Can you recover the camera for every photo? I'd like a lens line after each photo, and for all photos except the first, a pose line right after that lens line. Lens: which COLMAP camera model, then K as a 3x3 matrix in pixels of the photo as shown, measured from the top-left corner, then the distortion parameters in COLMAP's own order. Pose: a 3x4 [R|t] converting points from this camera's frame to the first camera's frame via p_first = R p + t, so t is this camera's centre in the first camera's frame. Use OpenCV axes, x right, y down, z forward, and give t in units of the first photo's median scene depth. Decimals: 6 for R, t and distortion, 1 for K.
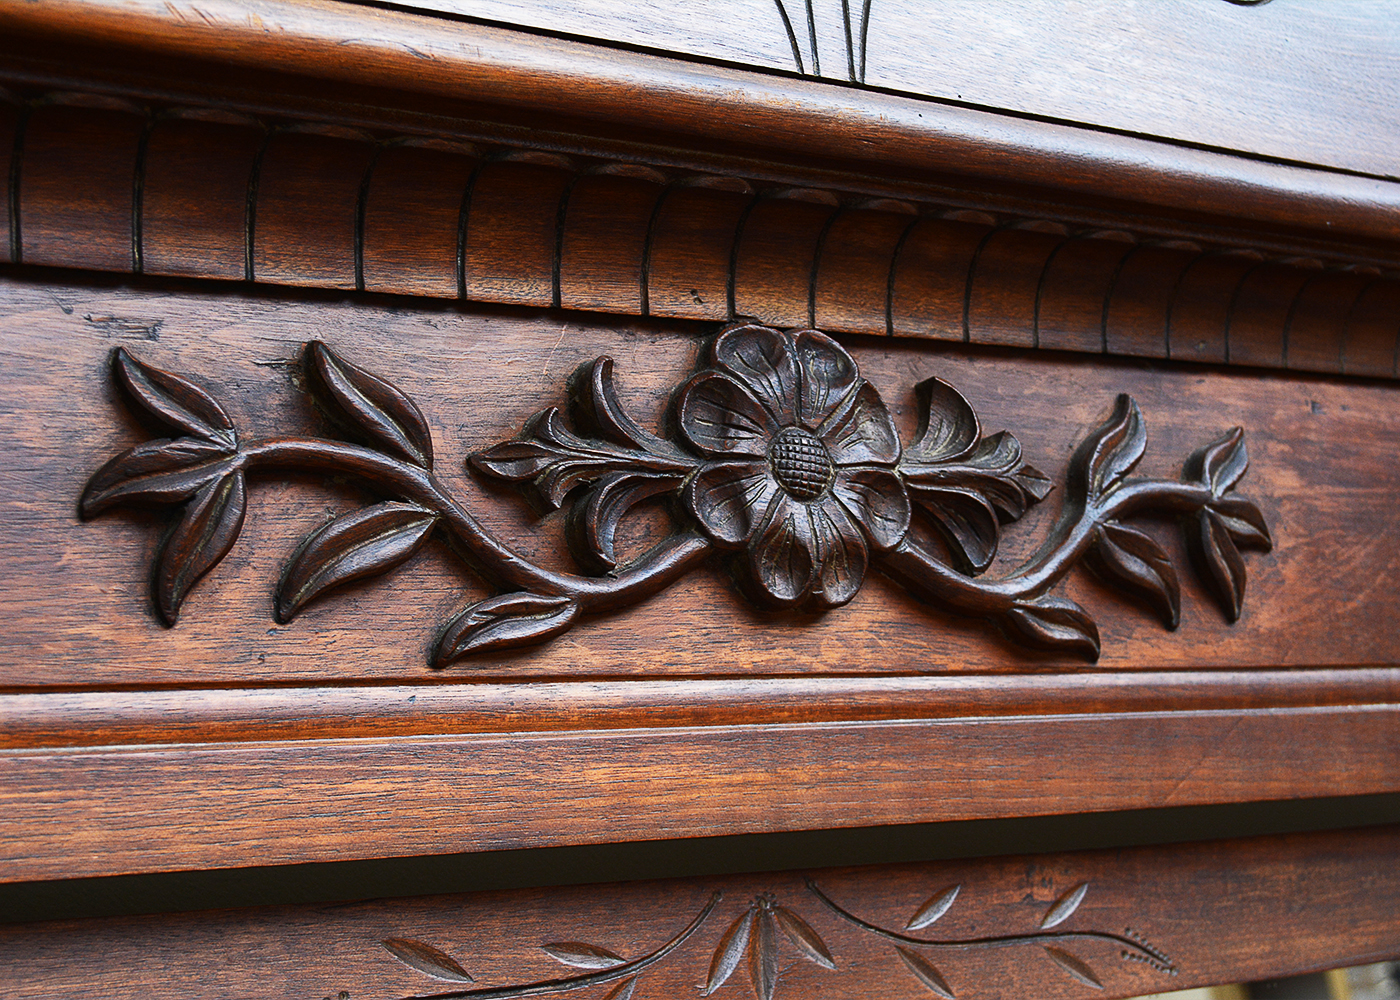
lens RADIAL K [[2073.8, 0, 700.0], [0, 2073.8, 500.0], [0, 0, 1]] dist [-0.022941, -0.008448]
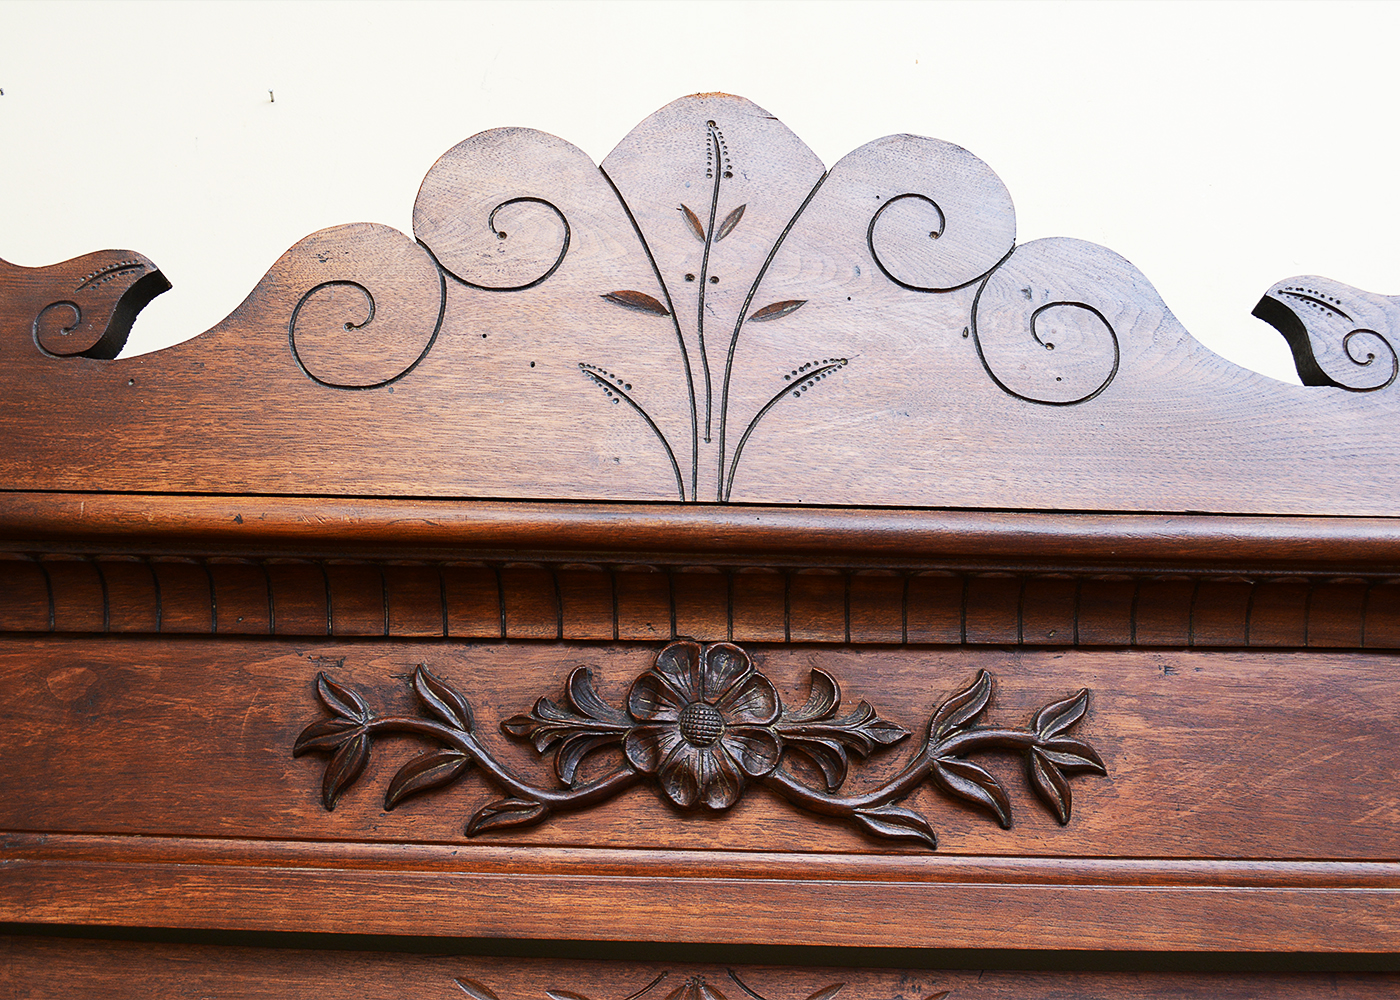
lens RADIAL K [[1449.9, 0, 700.0], [0, 1449.9, 500.0], [0, 0, 1]] dist [-0.069232, 0.012975]
pose [[0.840024, -0.049450, -0.540292, 0.769574], [0.011395, 0.997226, -0.073554, -0.125716], [0.542430, 0.055630, 0.838257, -0.012388]]
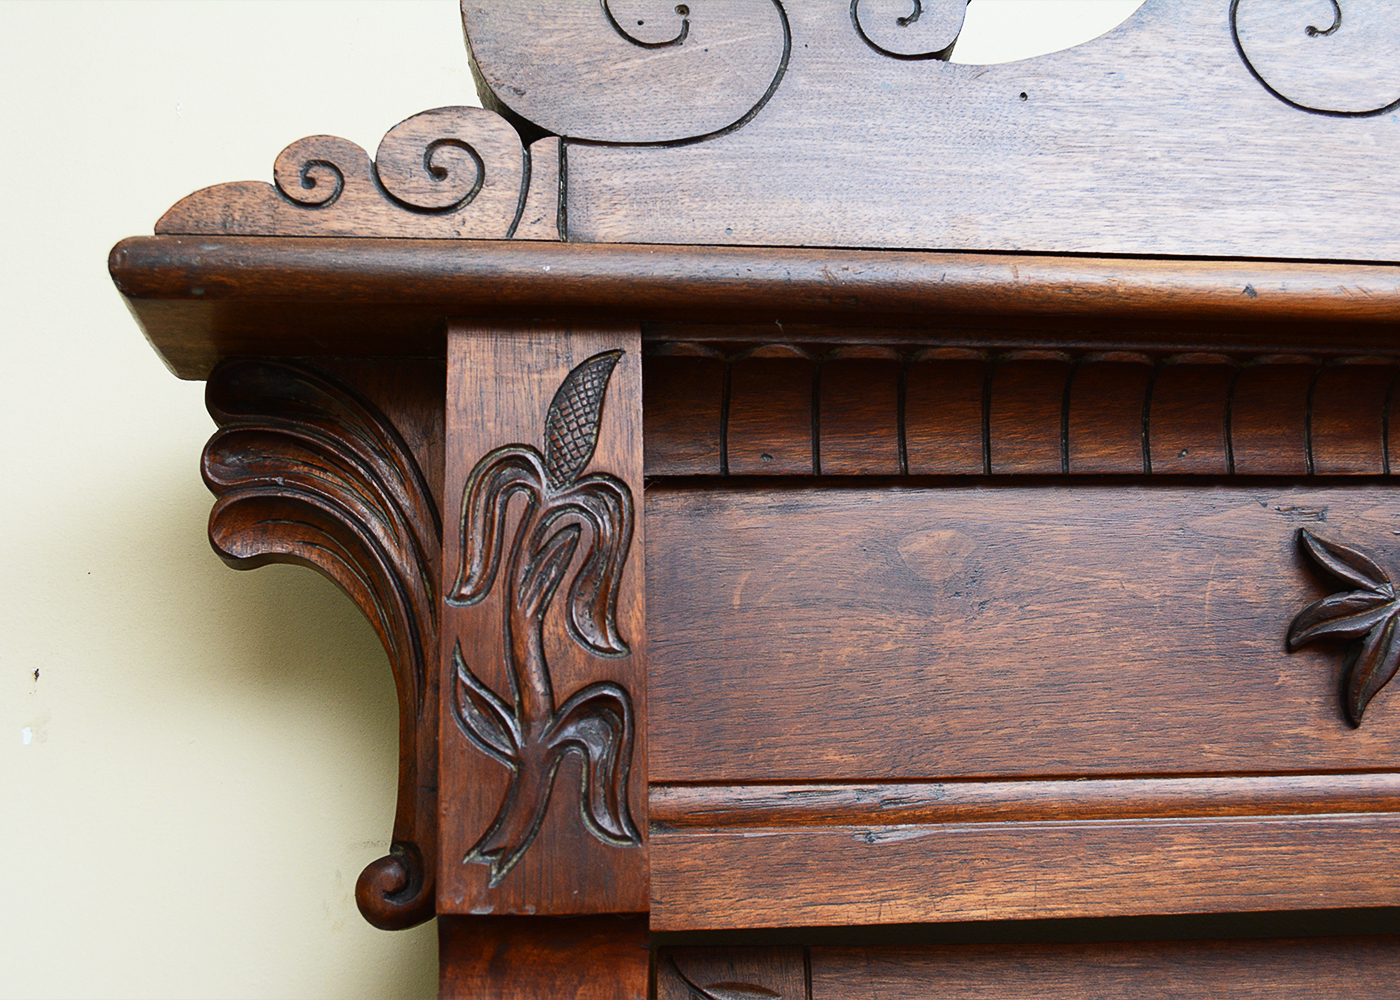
lens RADIAL K [[1509.9, 0, 700.0], [0, 1509.9, 500.0], [0, 0, 1]] dist [-0.065723, 0.016097]
pose [[0.893699, -0.062150, -0.444341, -0.180119], [0.031188, 0.996569, -0.076663, -0.025780], [0.447581, 0.054655, 0.892572, -0.088842]]
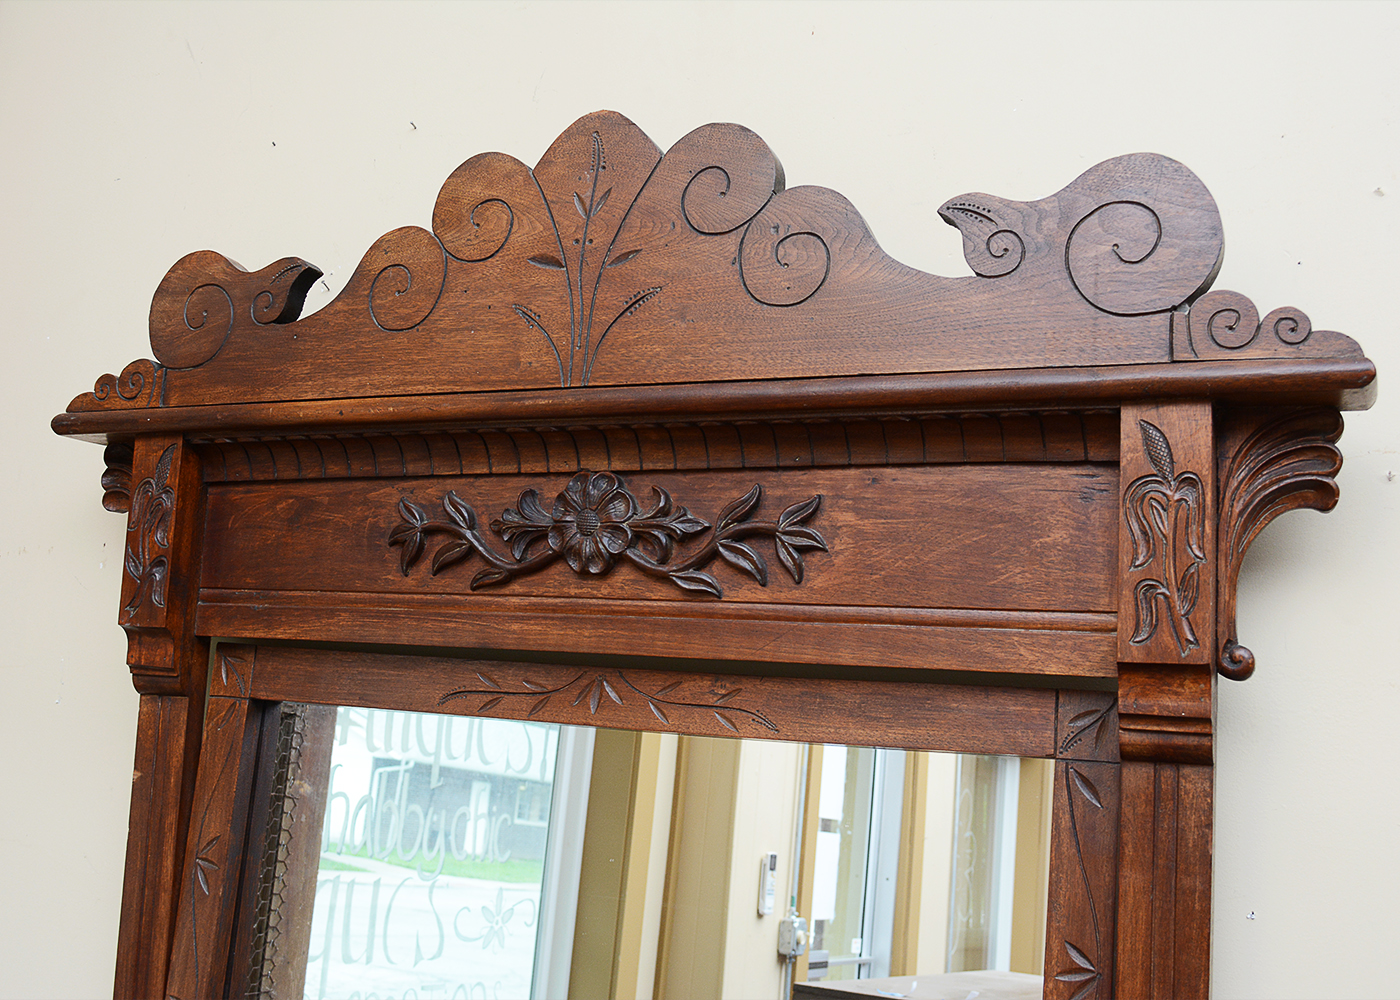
lens RADIAL K [[1449.9, 0, 700.0], [0, 1449.9, 500.0], [0, 0, 1]] dist [-0.069232, 0.012975]
pose [[0.535912, 0.005038, -0.844259, 1.949431], [0.061914, 0.997055, 0.045251, -0.139261], [0.842001, -0.076522, 0.534022, 0.096329]]
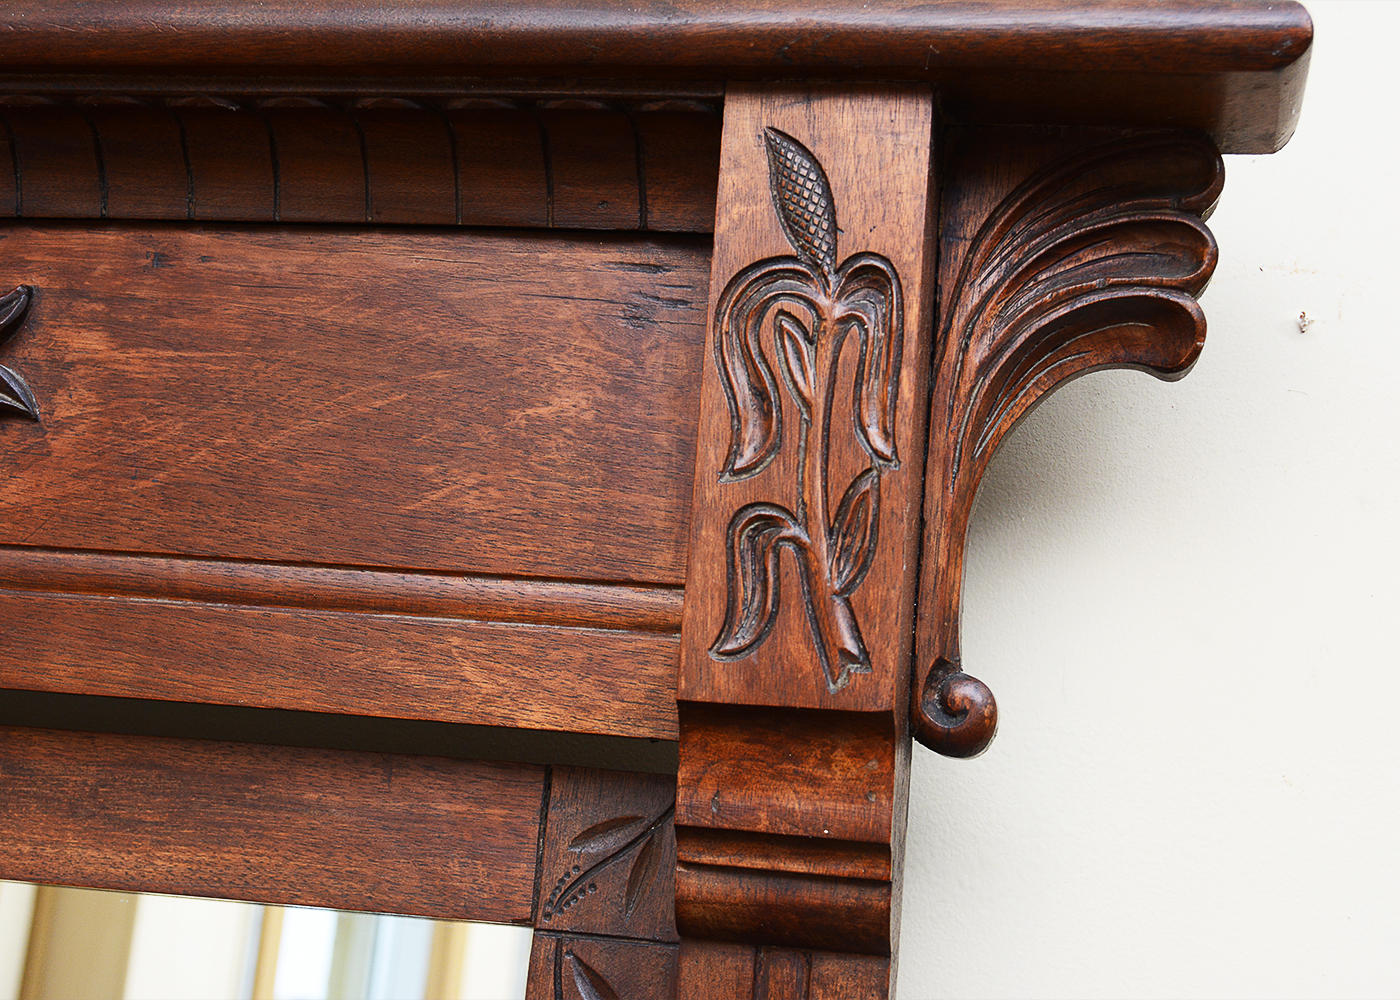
lens RADIAL K [[2190.8, 0, 700.0], [0, 2190.8, 500.0], [0, 0, 1]] dist [-0.018082, -0.014854]
pose [[0.715803, 0.039885, -0.697162, 1.514042], [-0.008506, 0.998791, 0.048408, 0.013986], [0.698251, -0.028720, 0.715277, 0.667774]]
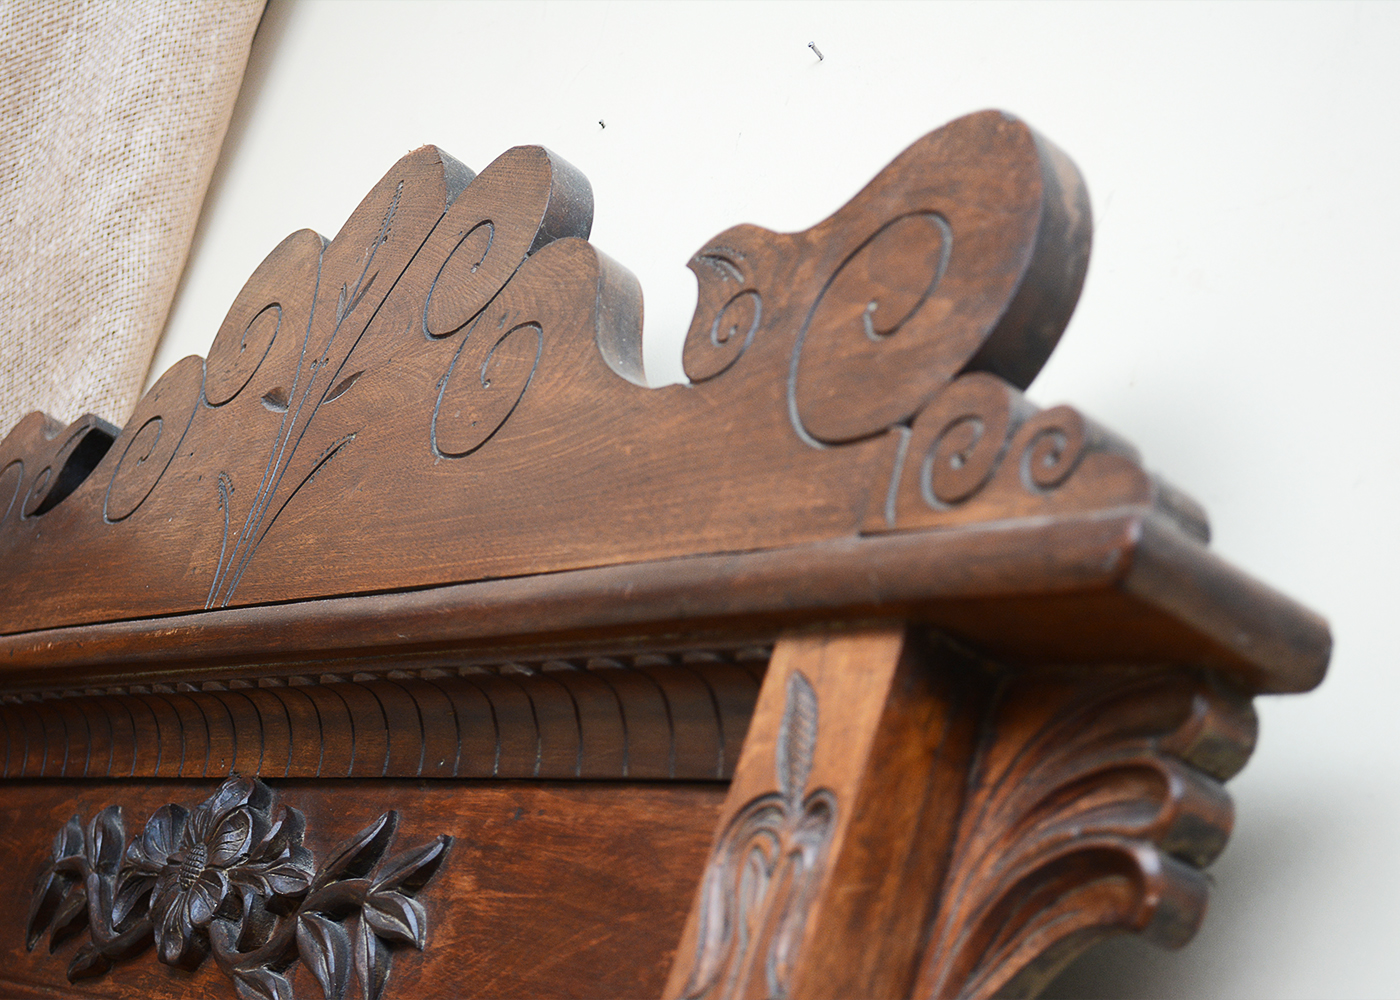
lens RADIAL K [[2597.0, 0, 700.0], [0, 2597.0, 500.0], [0, 0, 1]] dist [0.018907, 0.060913]
pose [[0.033797, -0.213285, -0.976405, 2.100574], [-0.125660, 0.968304, -0.215865, 0.091712], [0.991498, 0.129991, 0.005924, 1.437850]]
